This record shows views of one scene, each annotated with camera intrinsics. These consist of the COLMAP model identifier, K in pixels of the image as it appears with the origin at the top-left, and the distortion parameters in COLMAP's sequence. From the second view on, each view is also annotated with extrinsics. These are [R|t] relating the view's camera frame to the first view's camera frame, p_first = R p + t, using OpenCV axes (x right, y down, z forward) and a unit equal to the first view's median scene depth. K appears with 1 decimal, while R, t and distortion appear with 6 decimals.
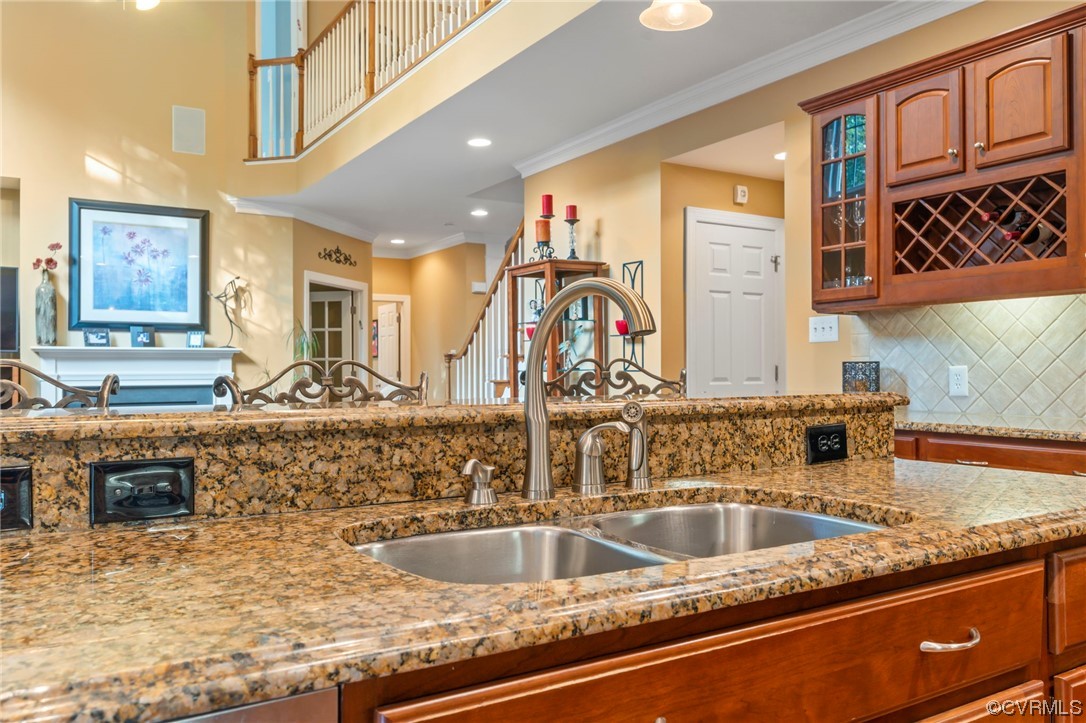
lens RADIAL K [[837.5, 0, 542.6], [0, 837.5, 363.9], [0, 0, 1]] dist [0.001734, 0.001122]
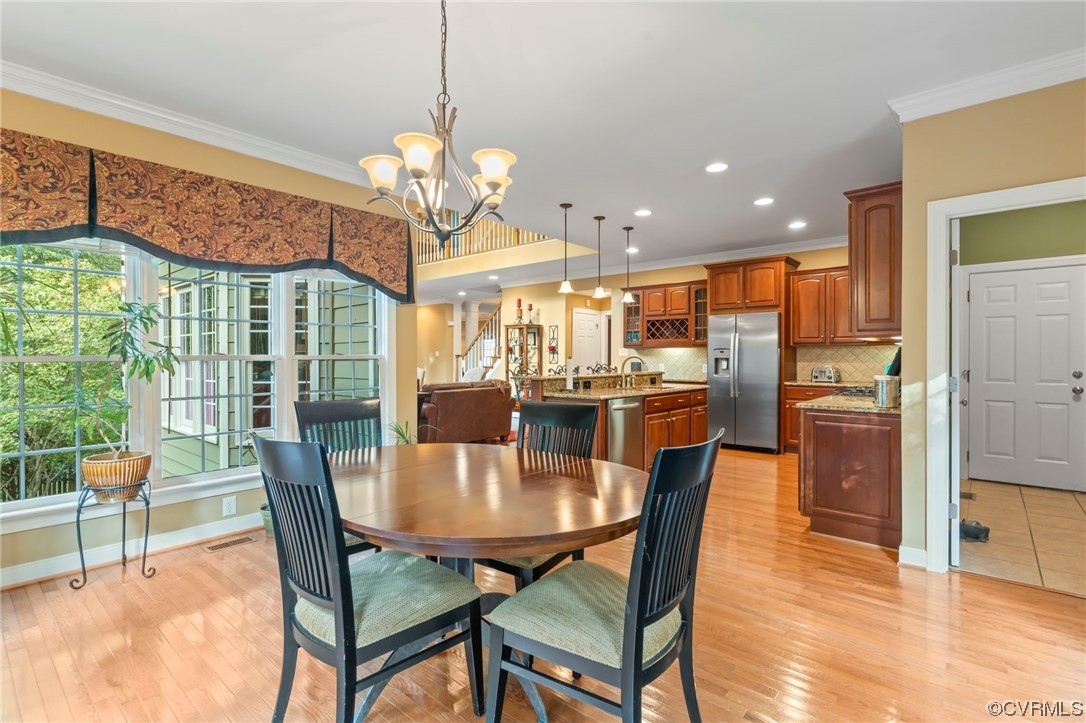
lens RADIAL K [[514.4, 0, 541.3], [0, 514.4, 360.3], [0, 0, 1]] dist [0.001490, 0.001080]
pose [[0.955833, 0.001485, 0.293907, -0.640285], [-0.005463, 0.999904, 0.012714, -0.036643], [-0.293860, -0.013758, 0.955749, -0.958124]]
